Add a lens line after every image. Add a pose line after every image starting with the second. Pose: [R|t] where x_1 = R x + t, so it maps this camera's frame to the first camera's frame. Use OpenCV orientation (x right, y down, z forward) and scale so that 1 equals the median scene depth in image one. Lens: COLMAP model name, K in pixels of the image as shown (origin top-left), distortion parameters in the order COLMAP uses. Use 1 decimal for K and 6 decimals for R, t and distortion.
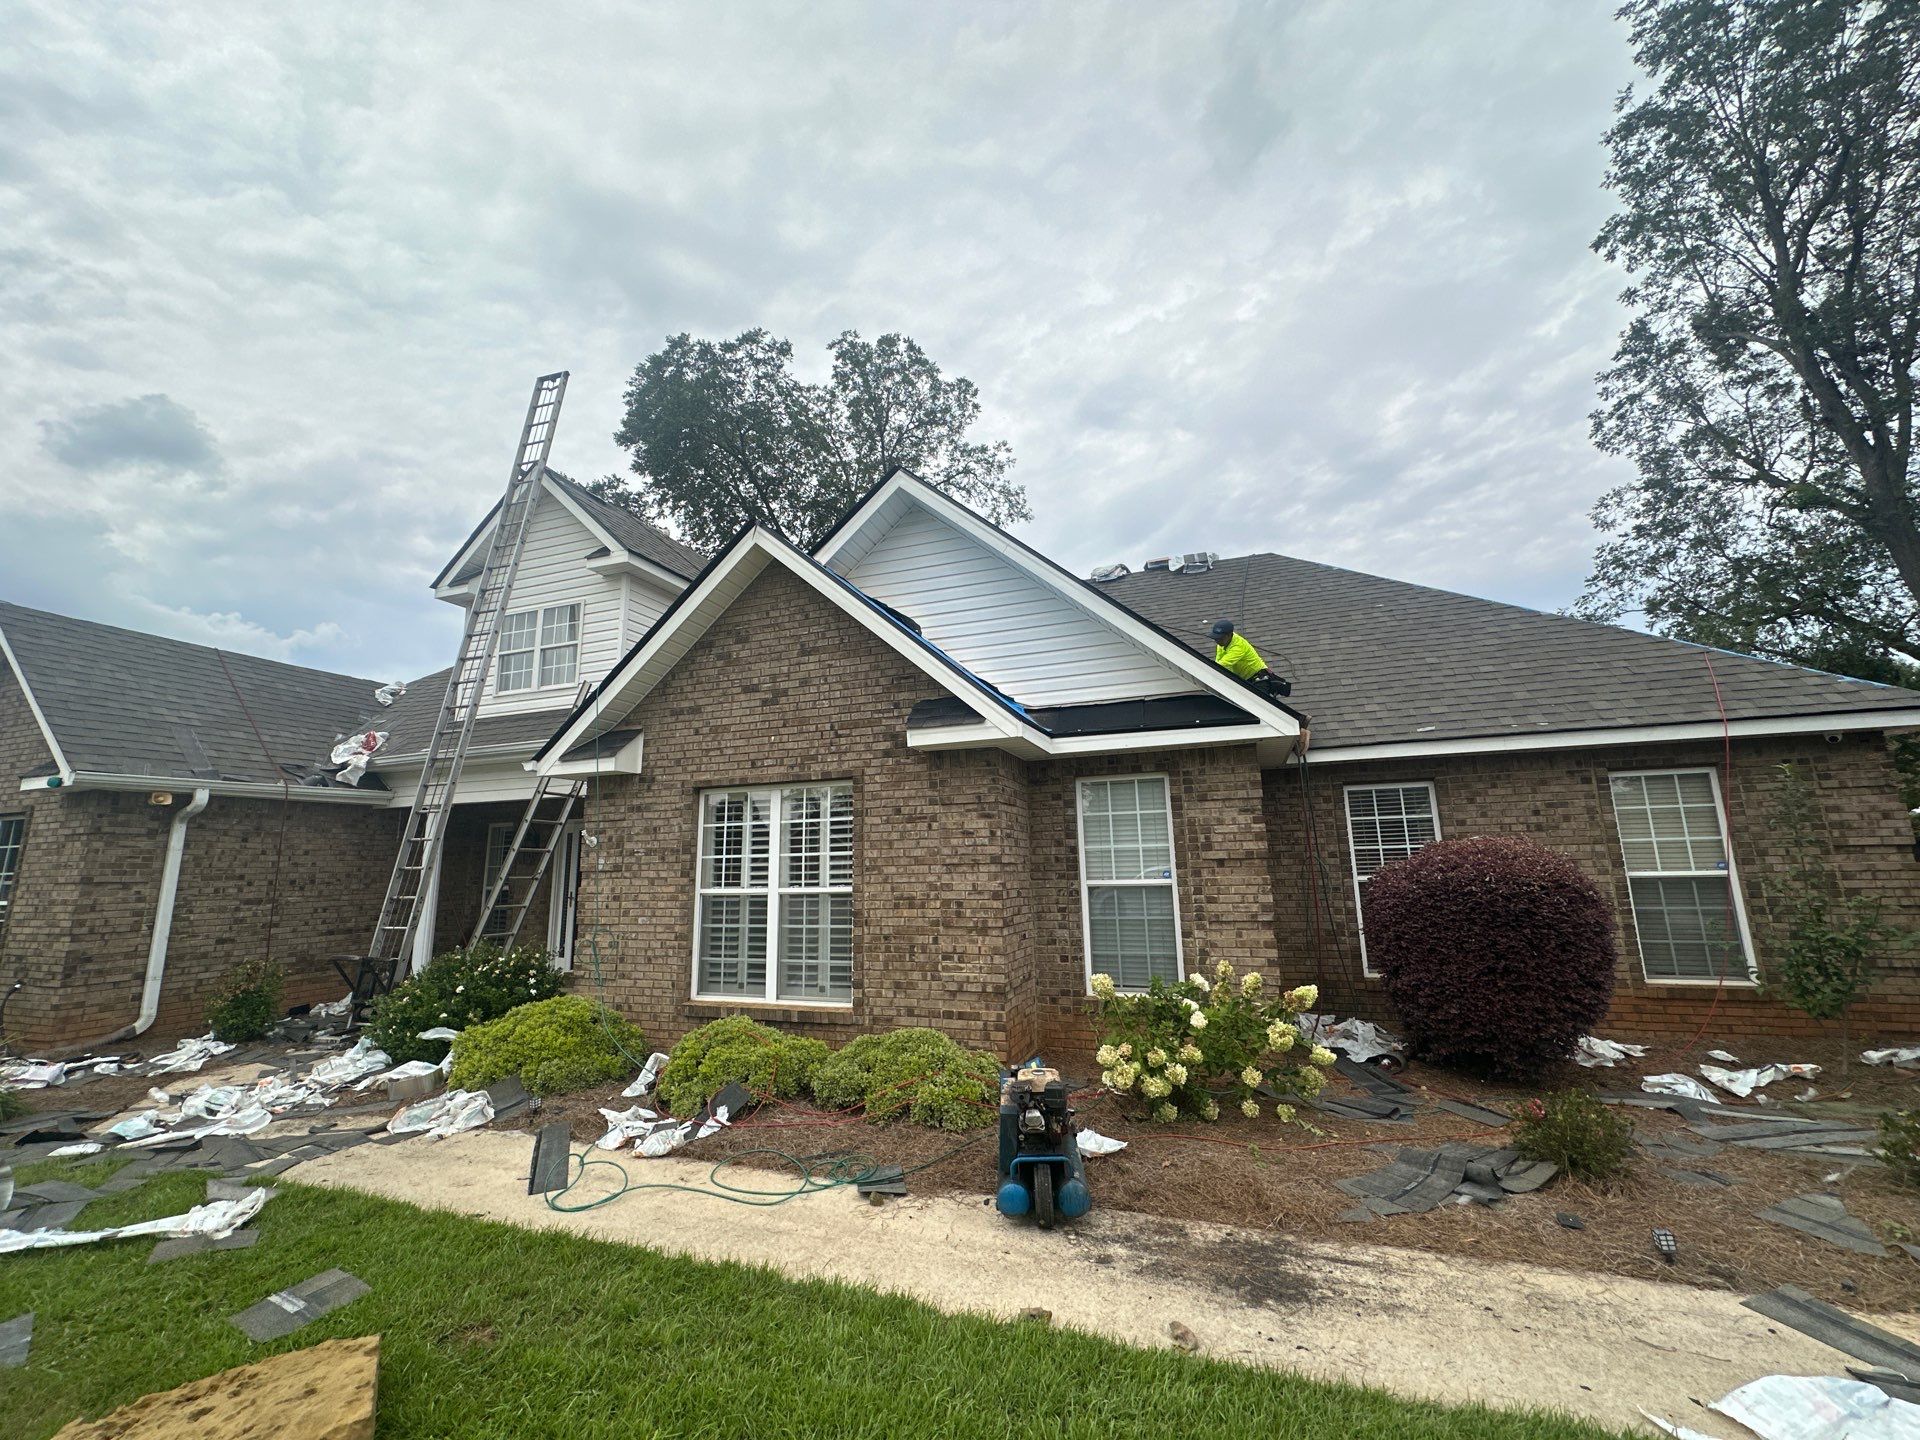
lens RADIAL K [[767.5, 0, 956.7], [0, 767.5, 739.4], [0, 0, 1]] dist [0.001059, -0.000438]
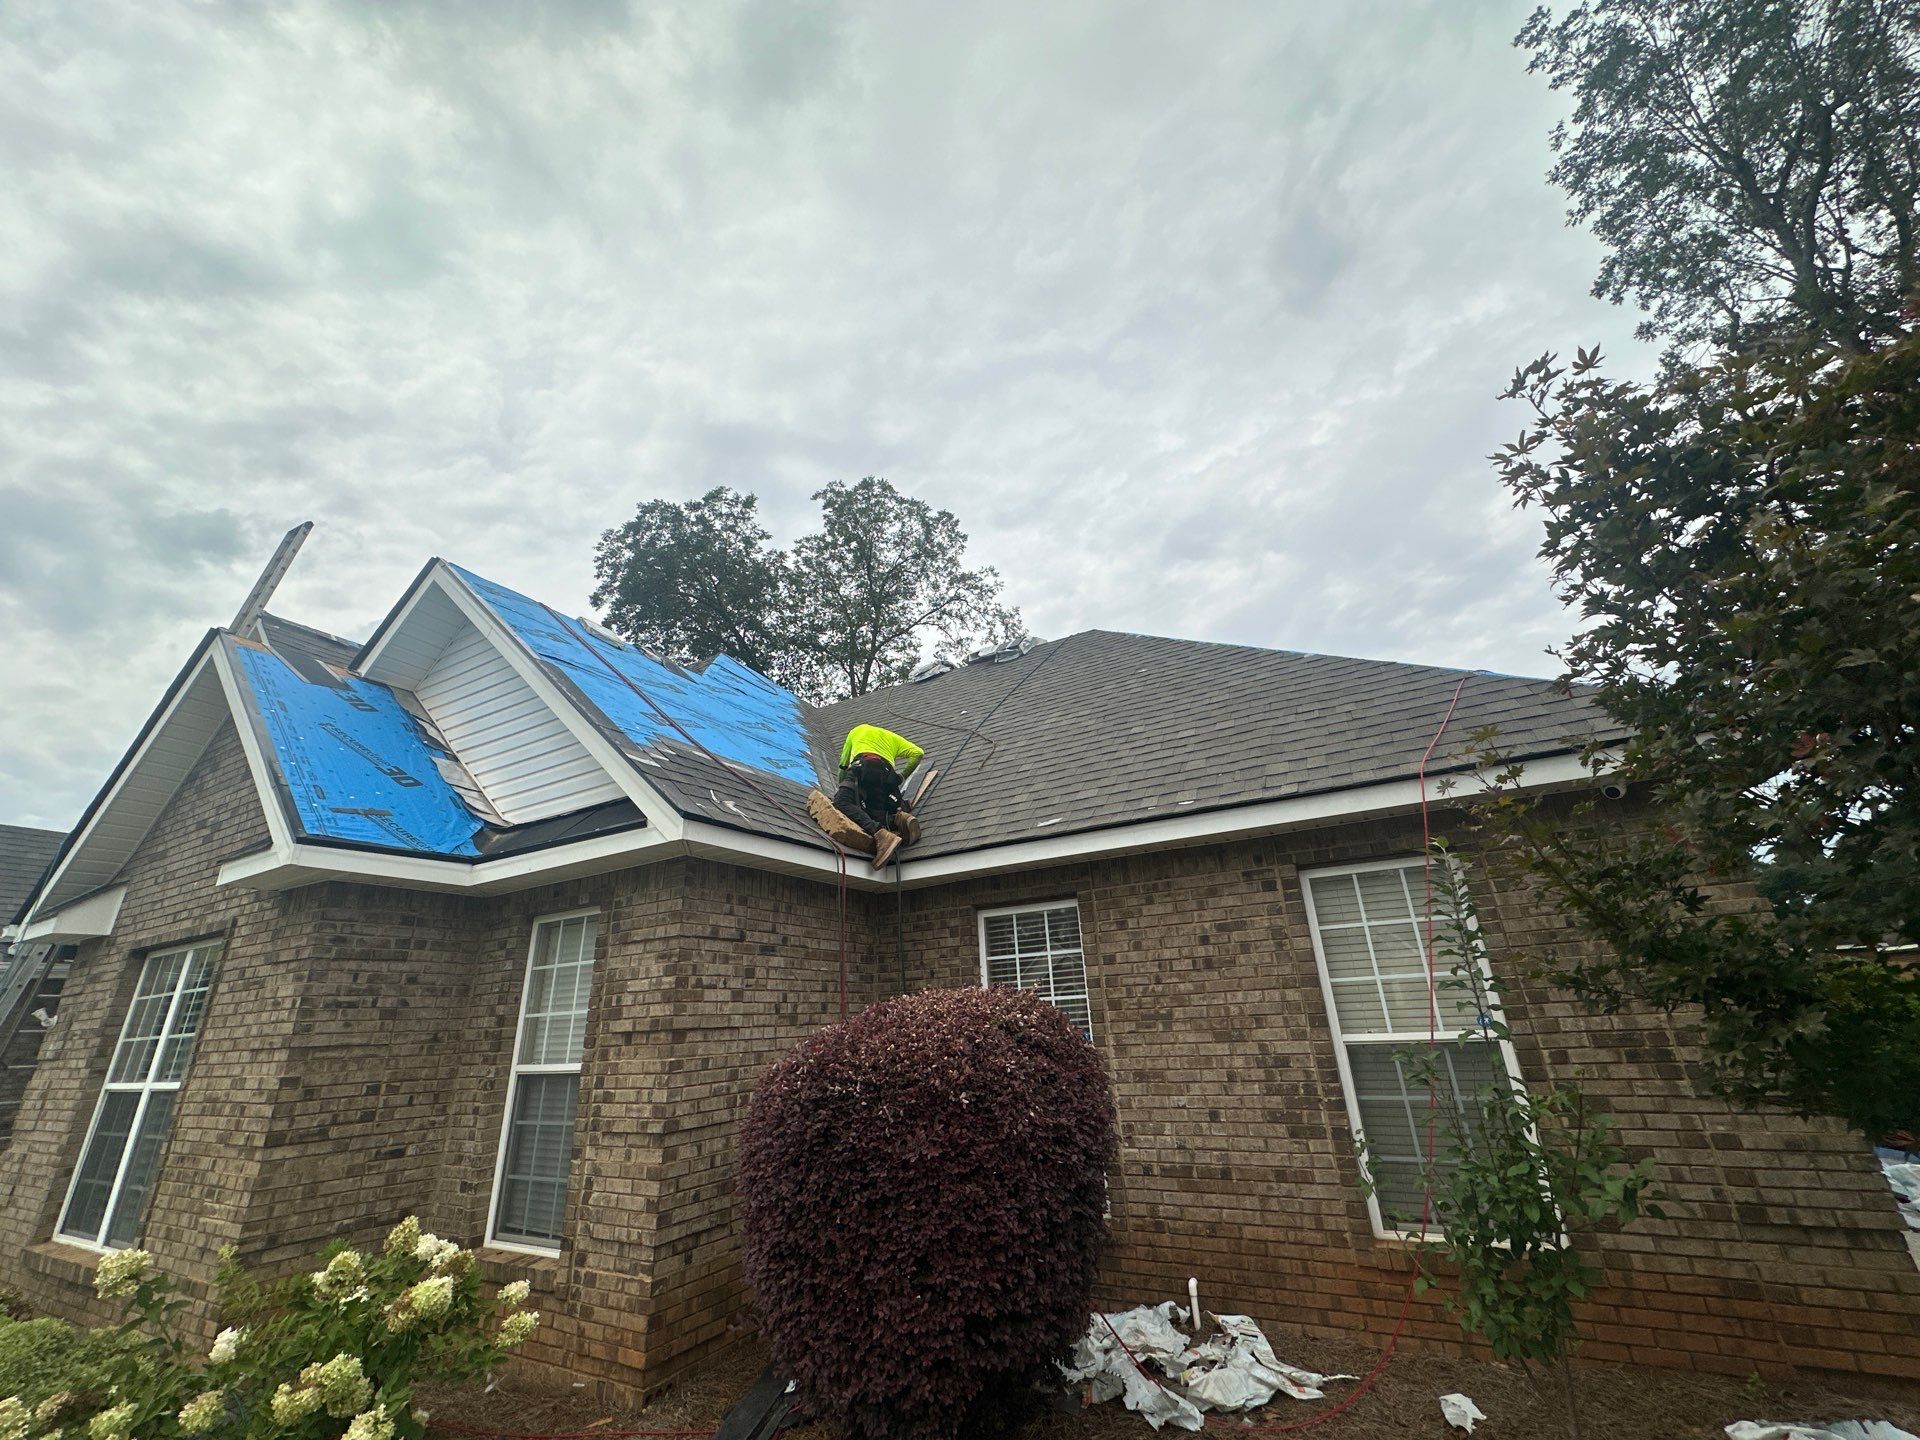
lens RADIAL K [[767.5, 0, 945.0], [0, 767.5, 718.7], [0, 0, 1]] dist [0.001059, -0.000438]
pose [[0.985060, -0.084282, -0.150175, 0.648499], [0.051429, 0.976230, -0.210546, 0.037158], [0.164350, 0.199677, 0.965980, 0.290423]]
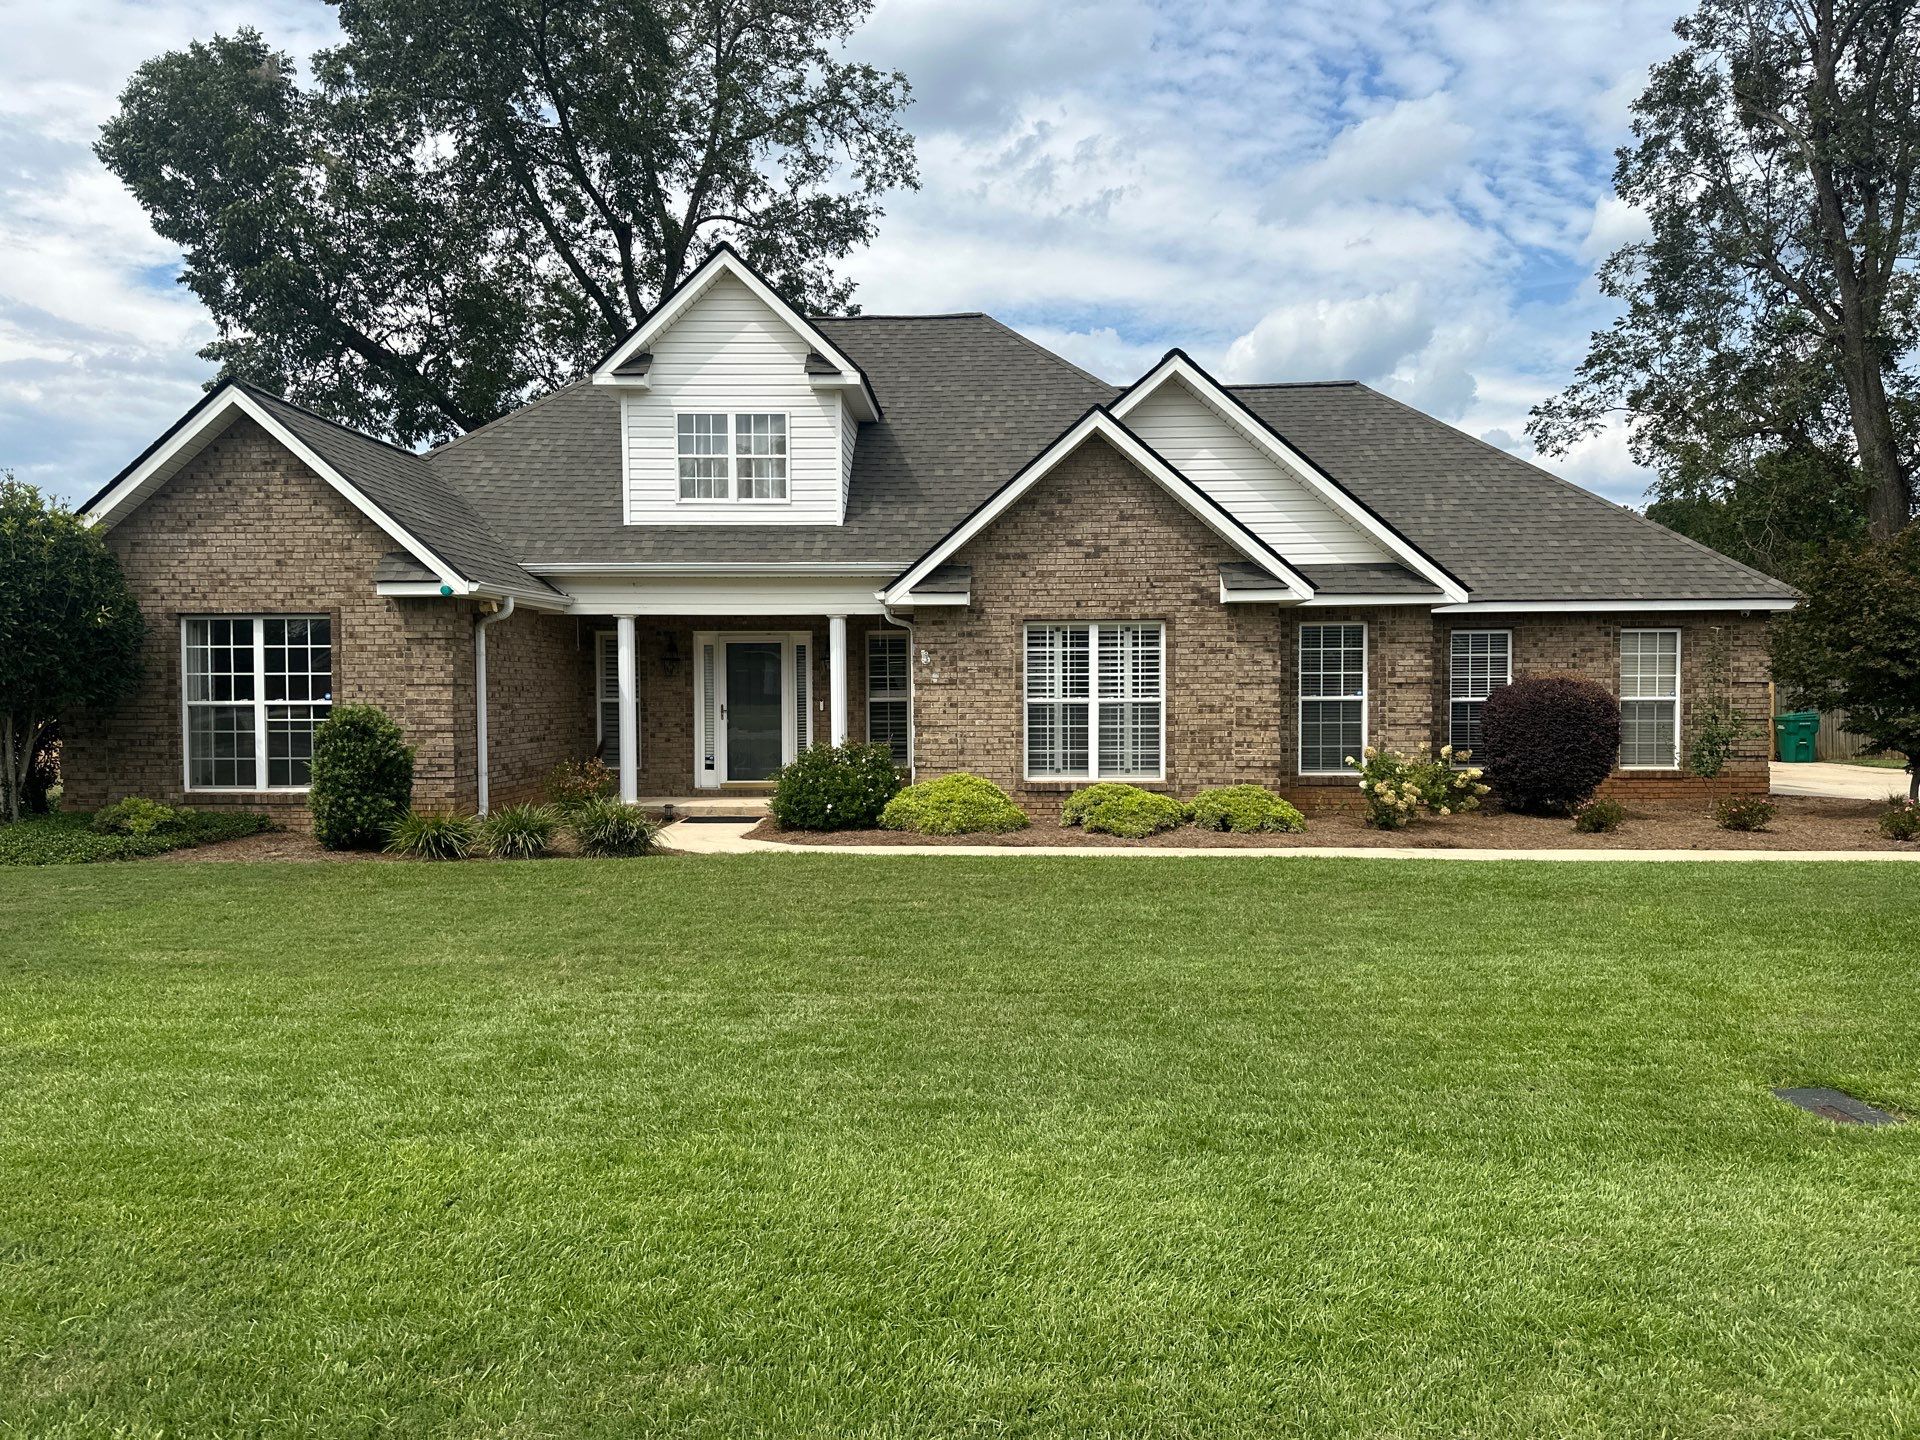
lens RADIAL K [[1350.8, 0, 908.8], [0, 1350.8, 741.9], [0, 0, 1]] dist [0.037412, -0.030389]
pose [[0.959129, 0.008713, 0.282834, -1.103220], [-0.064309, 0.980083, 0.187887, -0.138920], [-0.275564, -0.198397, 0.940587, -1.034697]]
